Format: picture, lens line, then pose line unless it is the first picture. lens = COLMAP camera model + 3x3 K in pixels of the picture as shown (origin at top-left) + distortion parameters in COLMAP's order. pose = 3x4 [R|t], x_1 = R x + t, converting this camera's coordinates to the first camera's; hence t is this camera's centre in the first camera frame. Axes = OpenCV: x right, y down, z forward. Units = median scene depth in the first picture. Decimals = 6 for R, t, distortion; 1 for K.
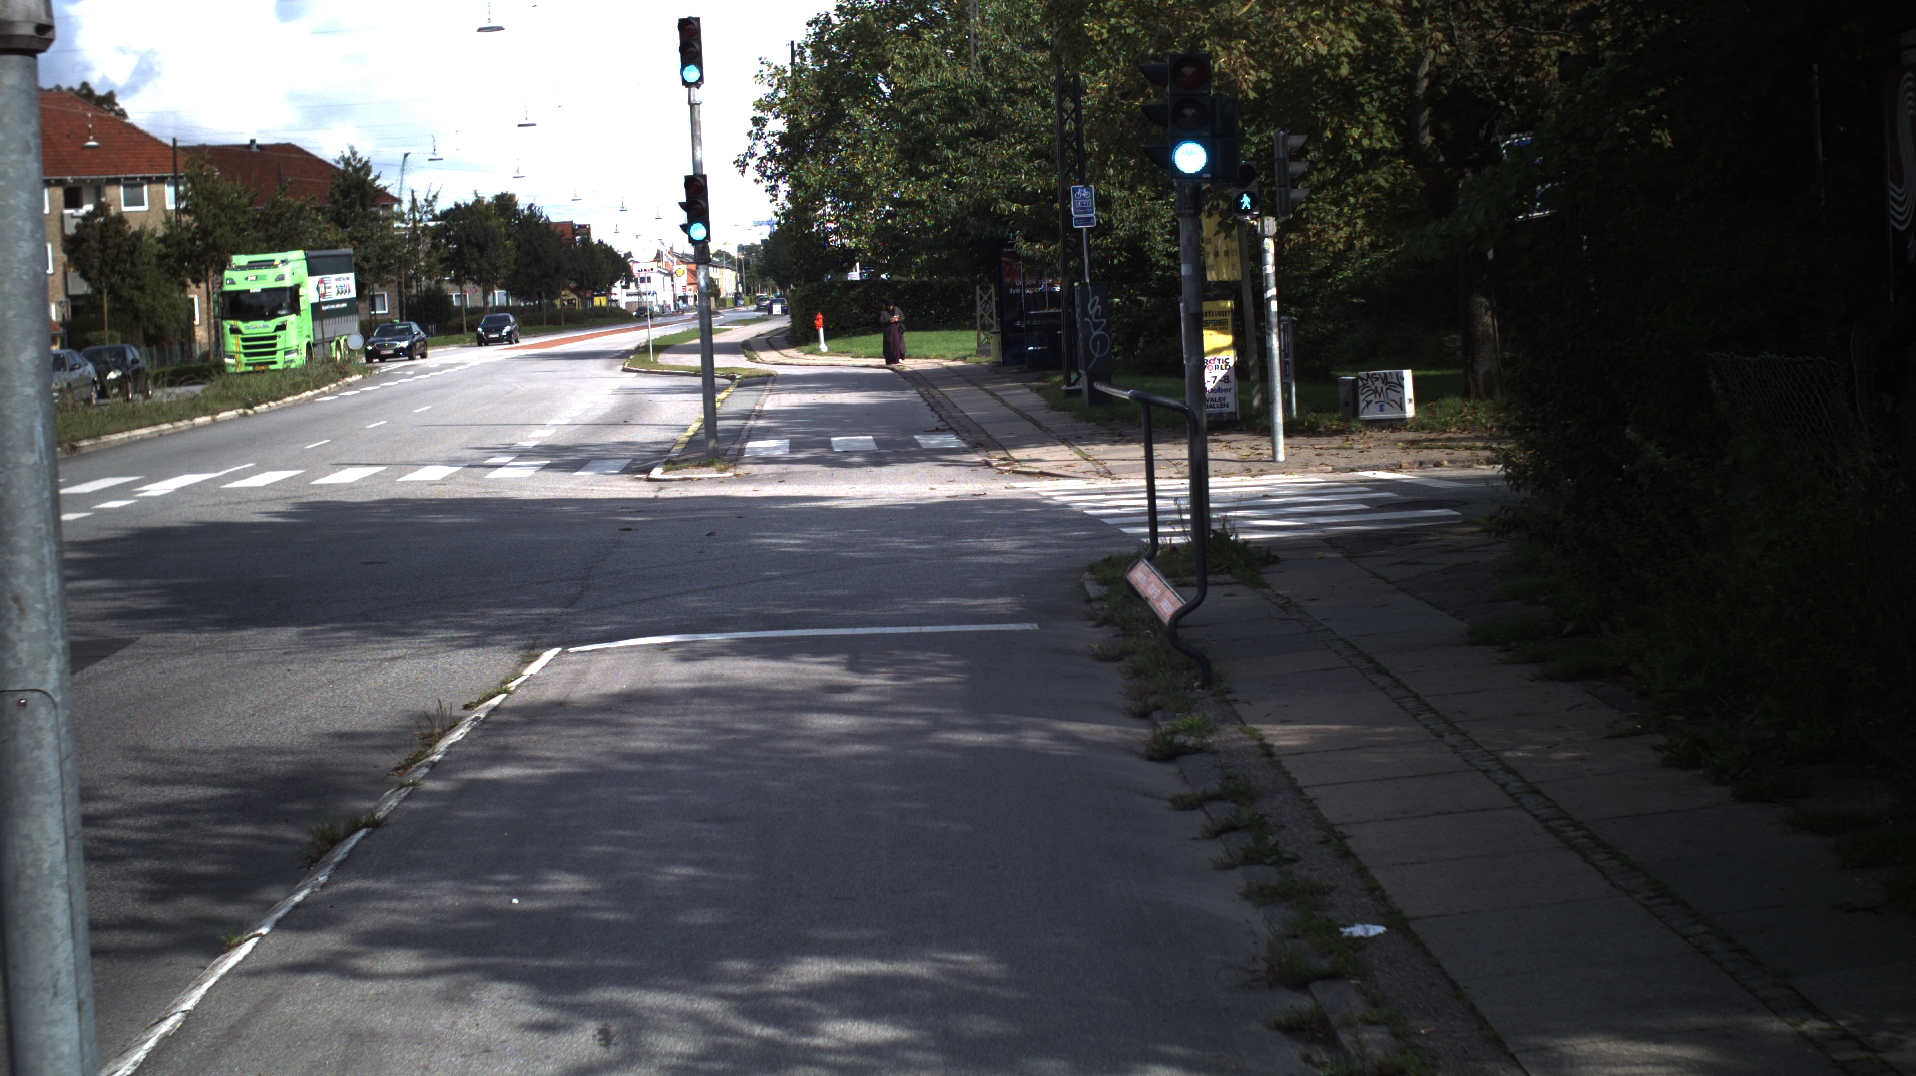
lens RADIAL K [[3429.1, 0, 958.0], [0, 3429.1, 538.0], [0, 0, 1]] dist [-0.275909, 0.297904]
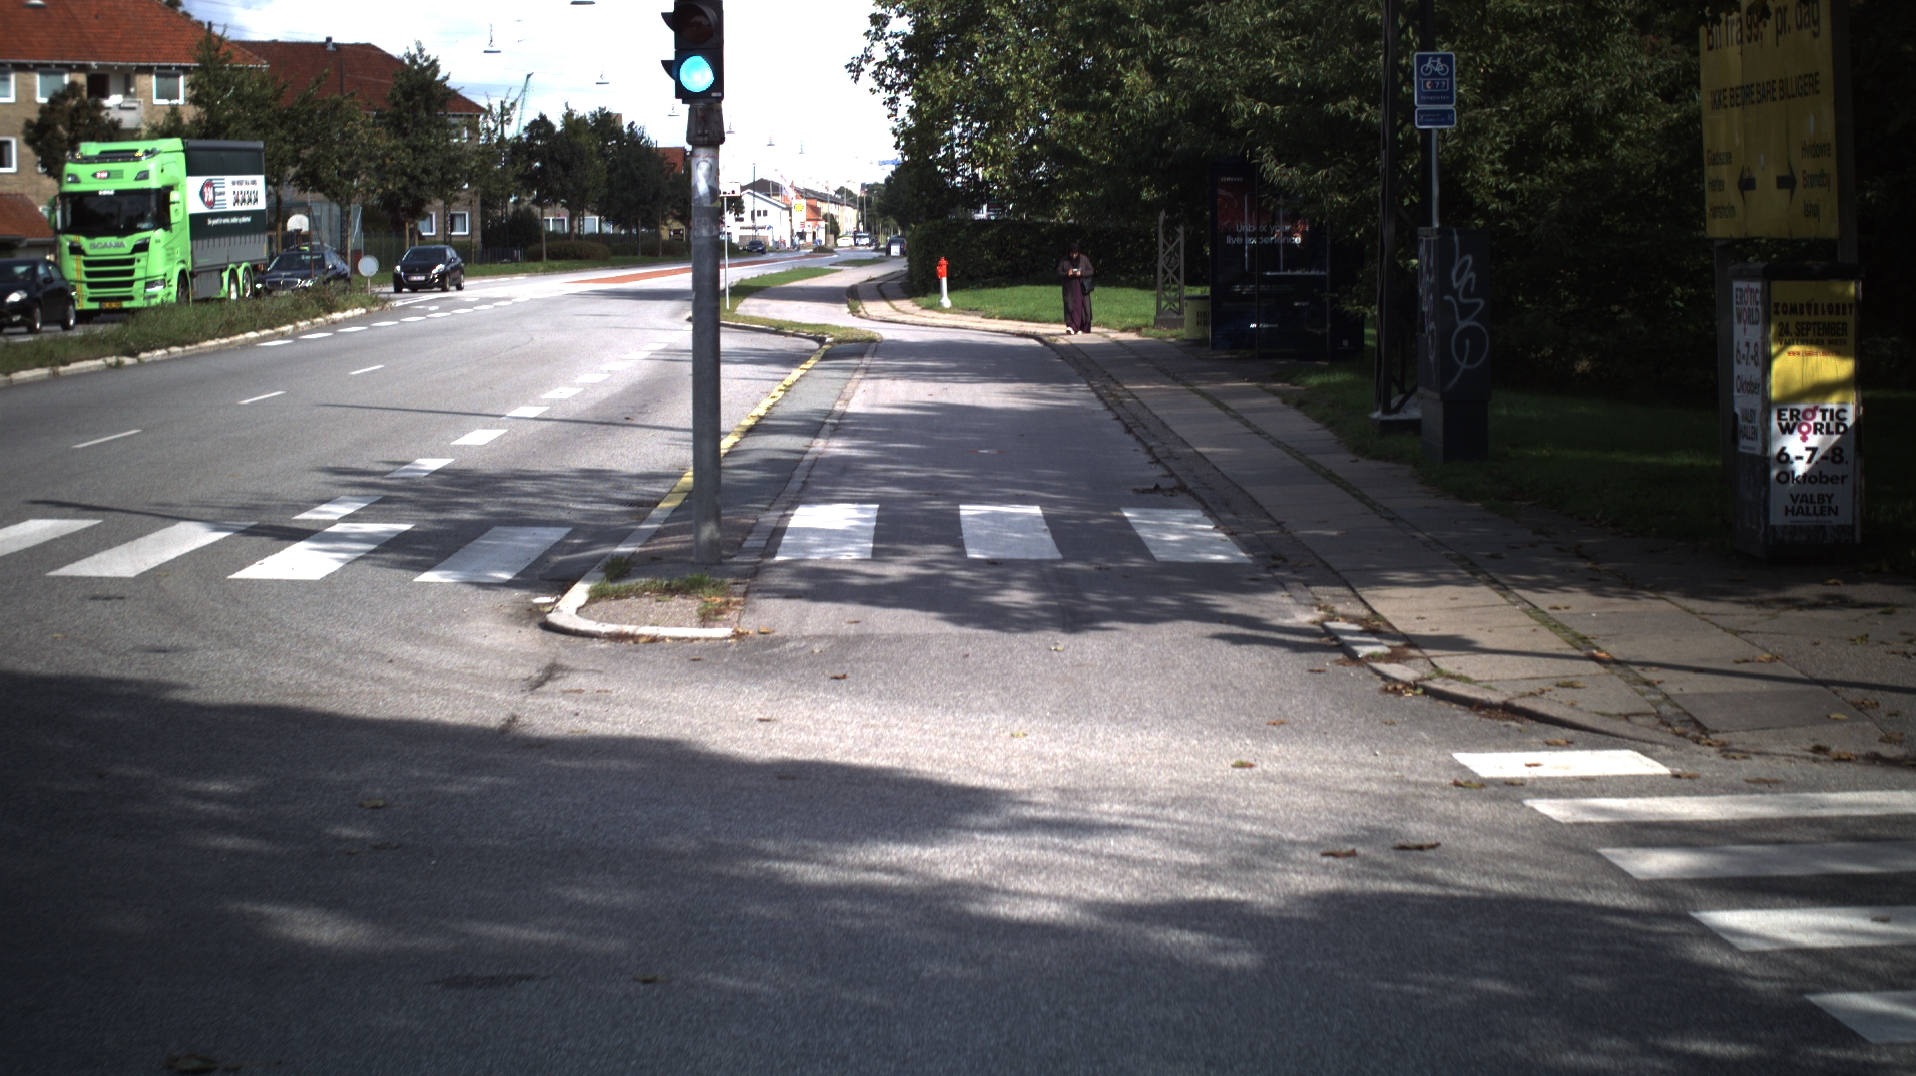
lens RADIAL K [[3429.1, 0, 958.0], [0, 3429.1, 538.0], [0, 0, 1]] dist [-0.275909, 0.297904]
pose [[0.998308, 0.048994, -0.031322, -0.014200], [-0.048502, 0.998690, 0.016290, -0.022131], [0.032079, -0.014744, 0.999377, 0.329284]]
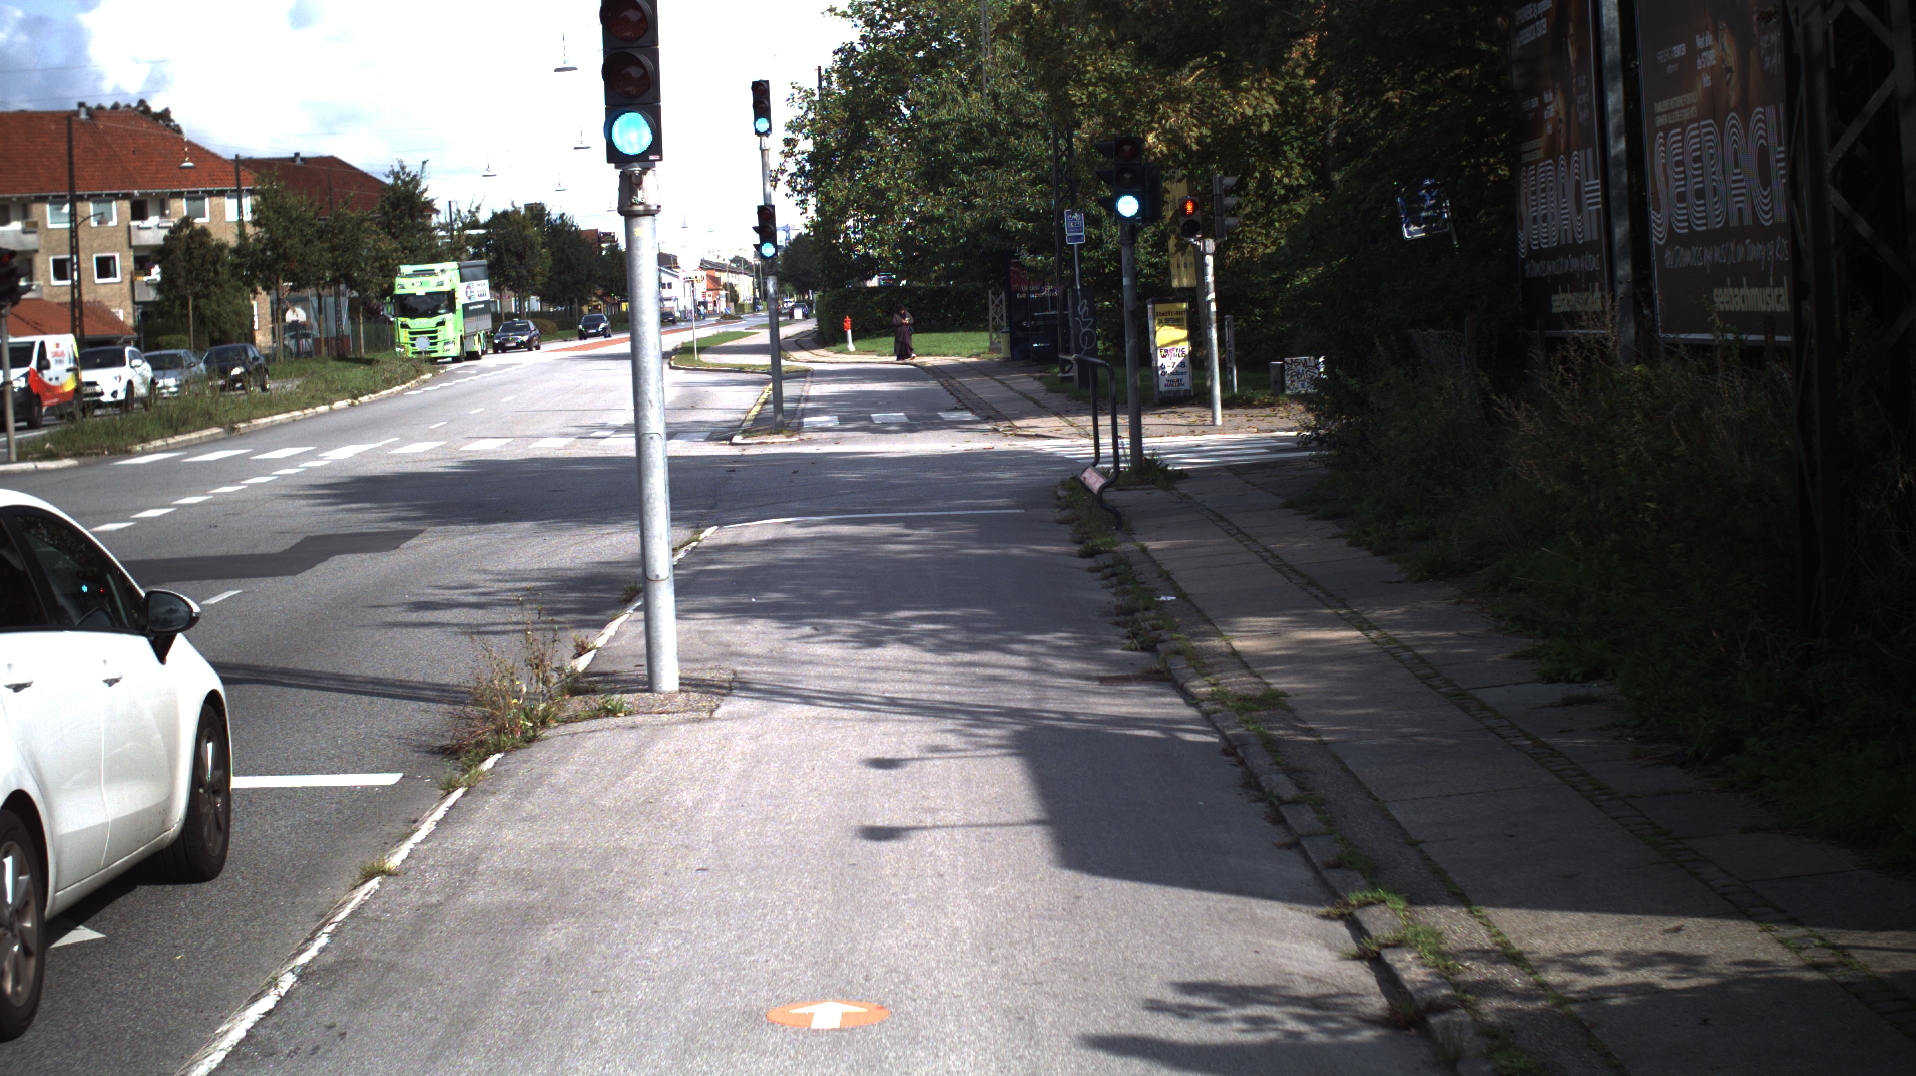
lens RADIAL K [[3429.1, 0, 958.0], [0, 3429.1, 538.0], [0, 0, 1]] dist [-0.275909, 0.297904]
pose [[0.999986, -0.002797, -0.004452, 0.000032], [0.002791, 0.999995, -0.001405, 0.011779], [0.004456, 0.001392, 0.999989, -0.164302]]
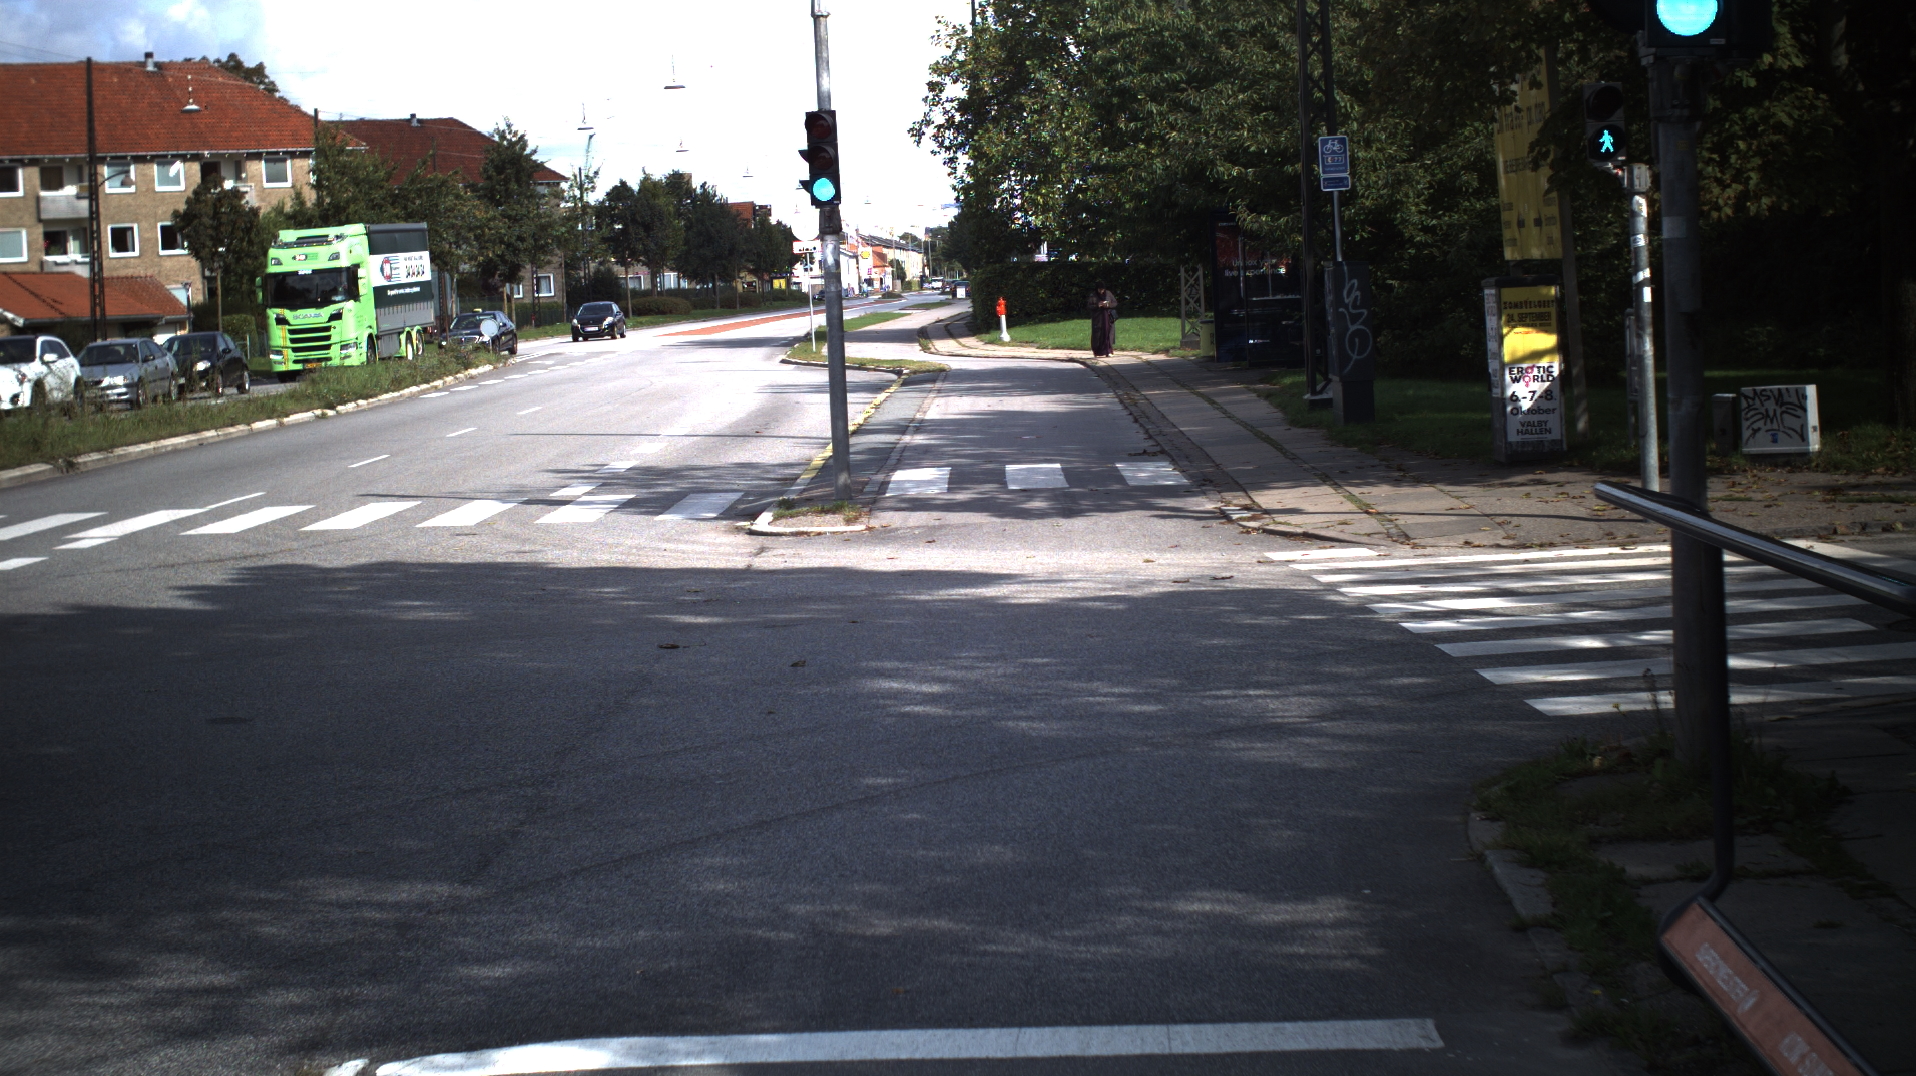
lens RADIAL K [[3429.1, 0, 958.0], [0, 3429.1, 538.0], [0, 0, 1]] dist [-0.275909, 0.297904]
pose [[0.998502, 0.004621, -0.054517, -0.004293], [-0.004356, 0.999978, 0.004982, -0.011518], [0.054539, -0.004737, 0.998500, 0.165351]]
